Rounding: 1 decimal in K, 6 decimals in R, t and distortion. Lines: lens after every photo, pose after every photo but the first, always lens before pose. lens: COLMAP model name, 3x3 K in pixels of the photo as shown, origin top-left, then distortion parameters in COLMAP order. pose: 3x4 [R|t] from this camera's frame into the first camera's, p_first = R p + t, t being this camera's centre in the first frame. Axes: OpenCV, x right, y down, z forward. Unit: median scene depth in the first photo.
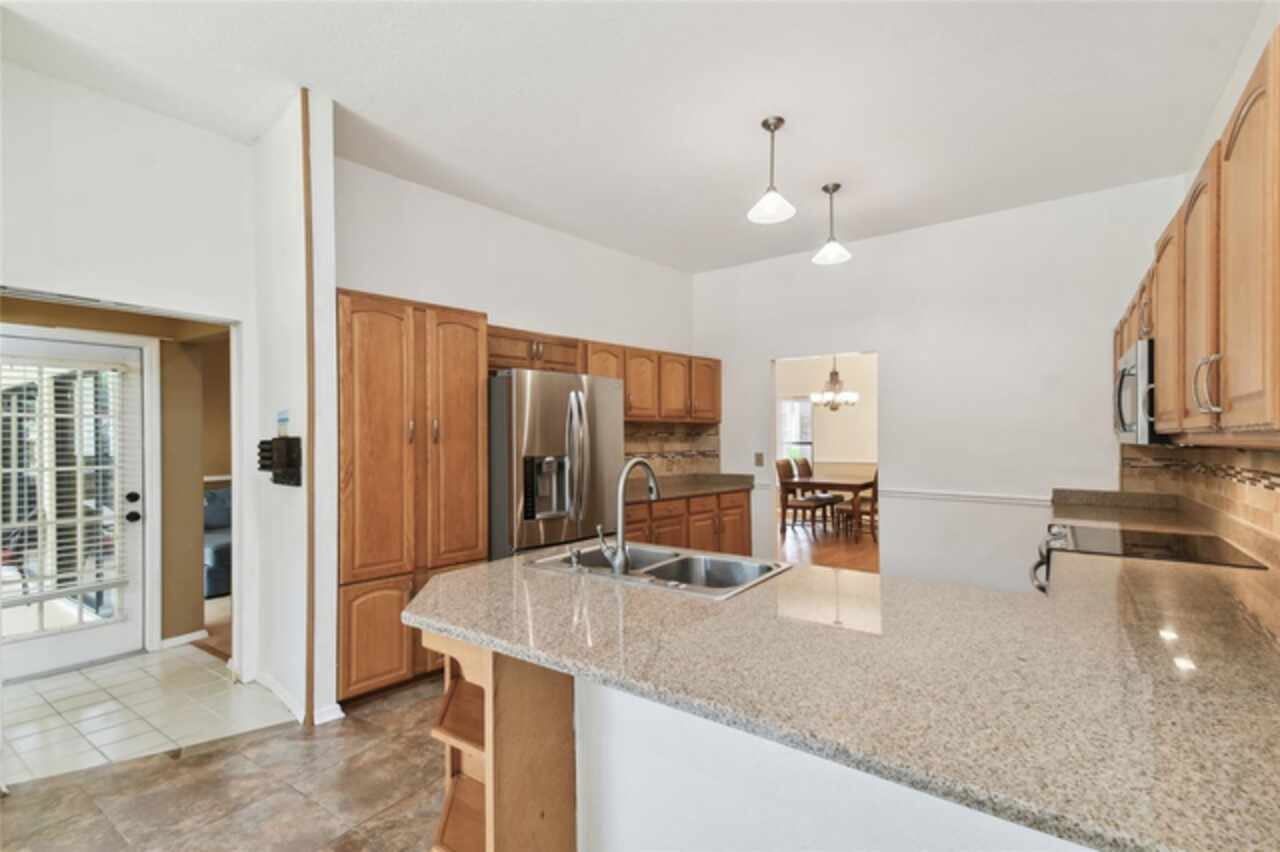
lens RADIAL K [[563.7, 0, 644.1], [0, 563.7, 433.5], [0, 0, 1]] dist [0.068407, -0.037000]
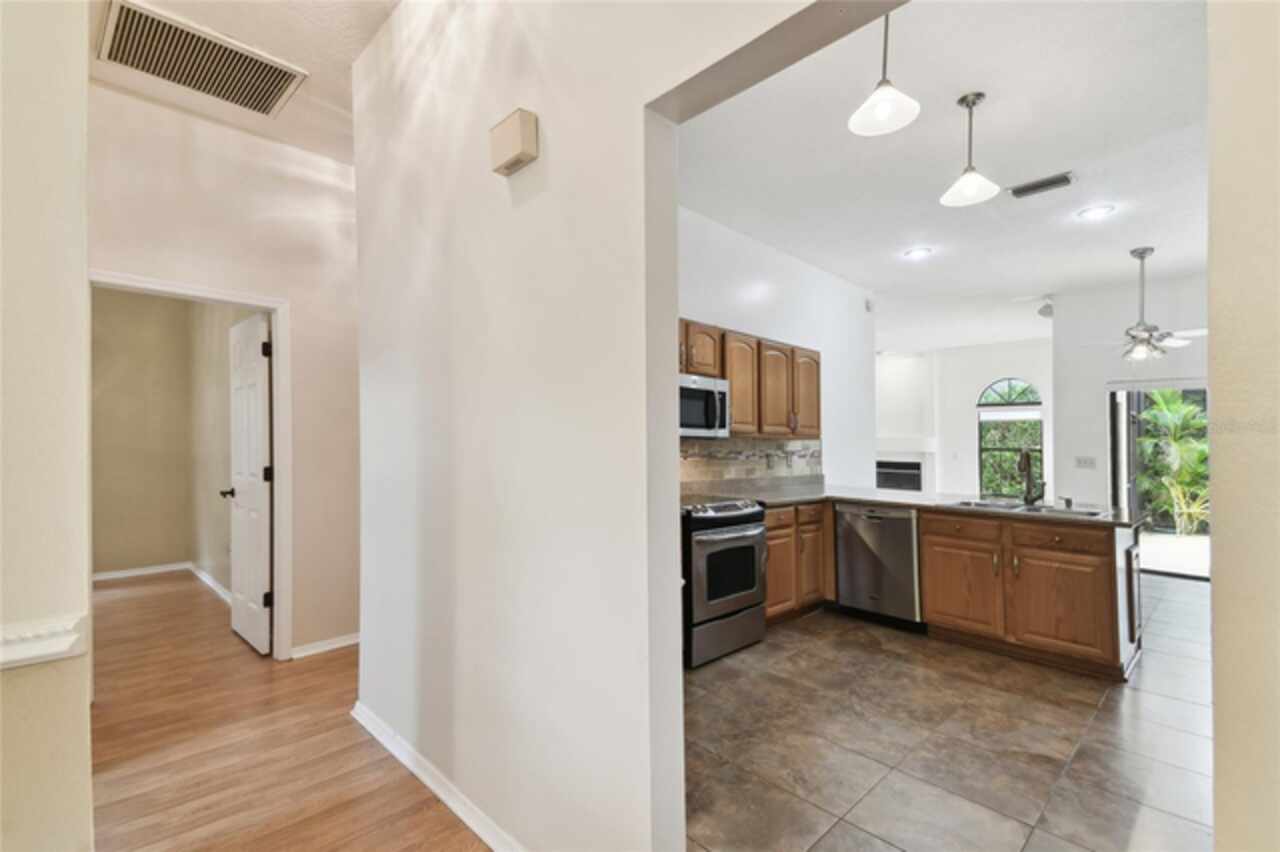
lens RADIAL K [[558.6, 0, 640.0], [0, 558.6, 426.0], [0, 0, 1]] dist [0.089694, -0.033297]
pose [[-0.984004, -0.003634, 0.178108, 0.387934], [-0.010423, 0.999254, -0.037192, 0.025258], [-0.177840, -0.038453, -0.983308, 1.330463]]
